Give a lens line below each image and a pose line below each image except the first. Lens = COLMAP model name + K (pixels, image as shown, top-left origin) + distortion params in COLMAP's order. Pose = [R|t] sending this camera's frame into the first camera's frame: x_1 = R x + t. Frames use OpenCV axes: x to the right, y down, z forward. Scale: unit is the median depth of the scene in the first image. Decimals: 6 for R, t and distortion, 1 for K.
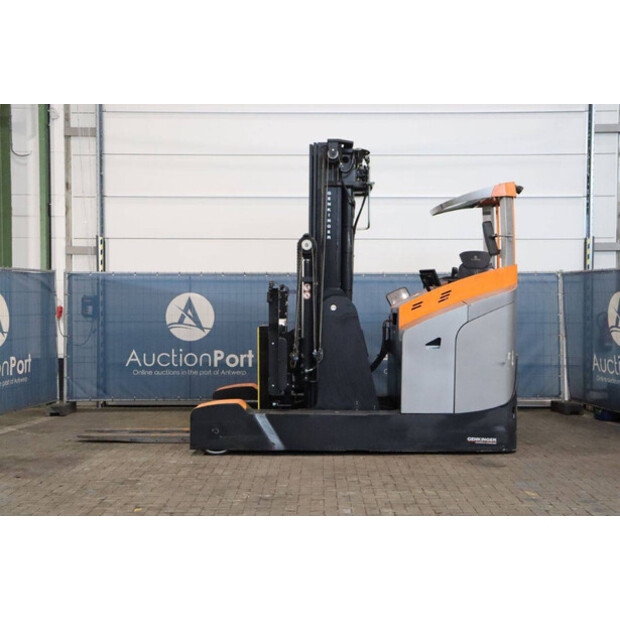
lens RADIAL K [[910.2, 0, 310.0], [0, 910.2, 310.0], [0, 0, 1]] dist [0.029864, 0.049852]
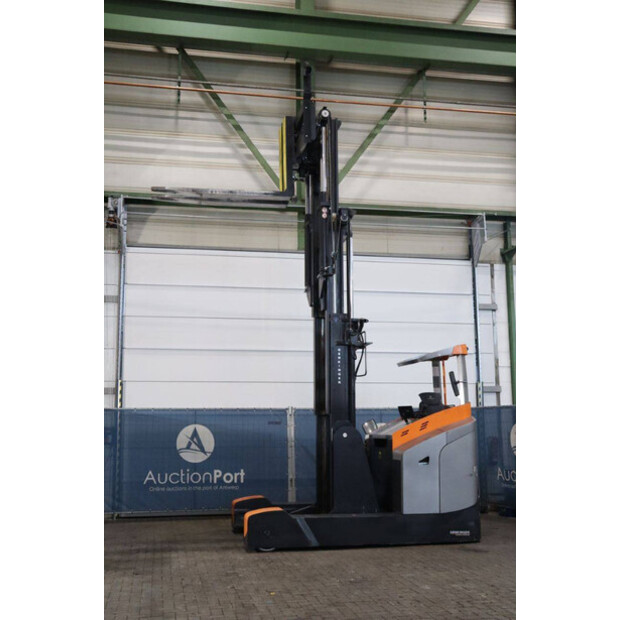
lens RADIAL K [[712.3, 0, 310.0], [0, 712.3, 310.0], [0, 0, 1]] dist [0.000462, -0.005374]
pose [[0.980777, 0.024900, 0.193539, -0.172704], [0.009524, 0.984535, -0.174931, -0.000307], [-0.194902, 0.173411, 0.965371, -0.026413]]
